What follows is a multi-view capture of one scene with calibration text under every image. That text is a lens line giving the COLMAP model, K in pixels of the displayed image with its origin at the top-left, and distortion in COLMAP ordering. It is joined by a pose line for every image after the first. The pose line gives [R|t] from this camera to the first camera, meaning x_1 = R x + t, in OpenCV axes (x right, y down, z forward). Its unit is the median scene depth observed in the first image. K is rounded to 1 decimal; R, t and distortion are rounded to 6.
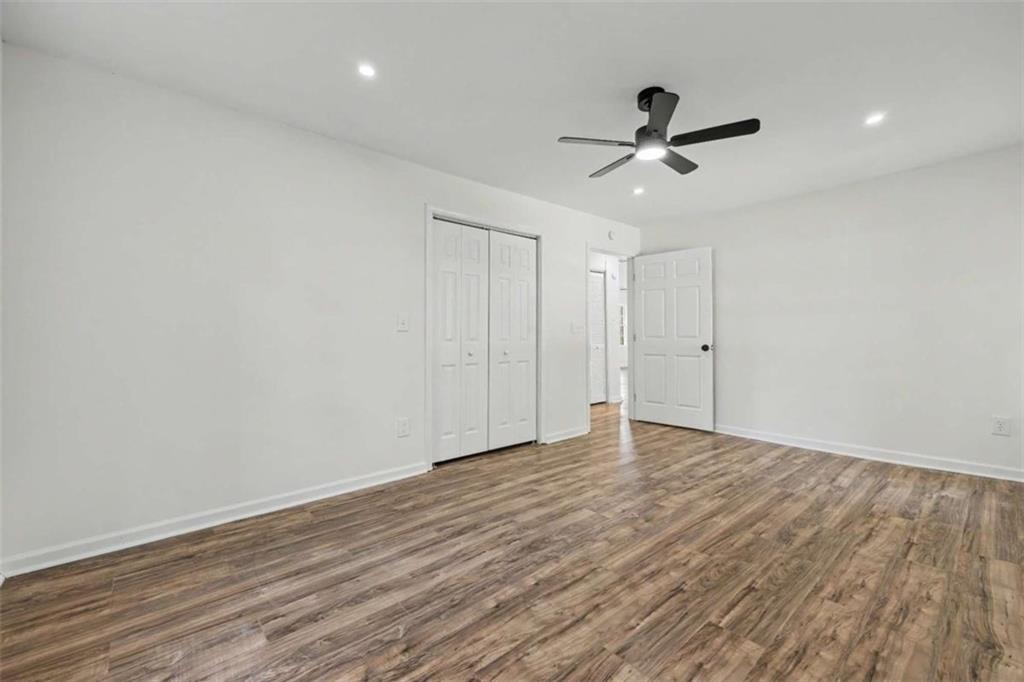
lens RADIAL K [[430.7, 0, 507.2], [0, 430.7, 332.6], [0, 0, 1]] dist [-0.001328, 0.000392]
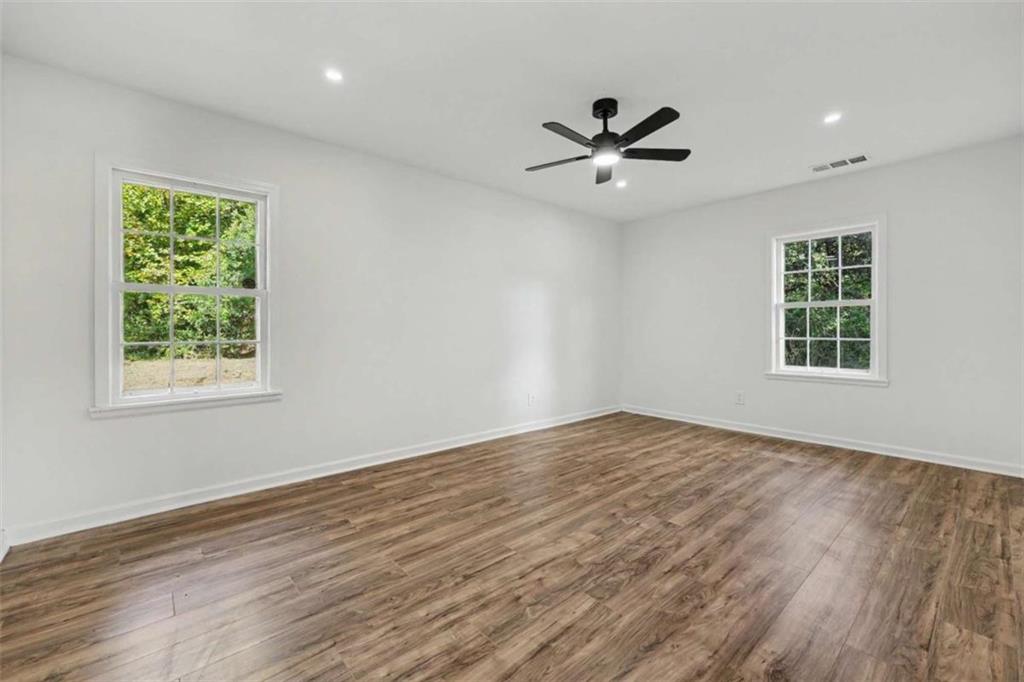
lens RADIAL K [[422.6, 0, 512.1], [0, 422.6, 335.7], [0, 0, 1]] dist [-0.002489, -0.000083]
pose [[-0.999888, 0.012164, -0.008720, 0.581719], [0.012099, 0.999899, 0.007504, 0.011254], [0.008811, 0.007398, -0.999934, 2.035071]]
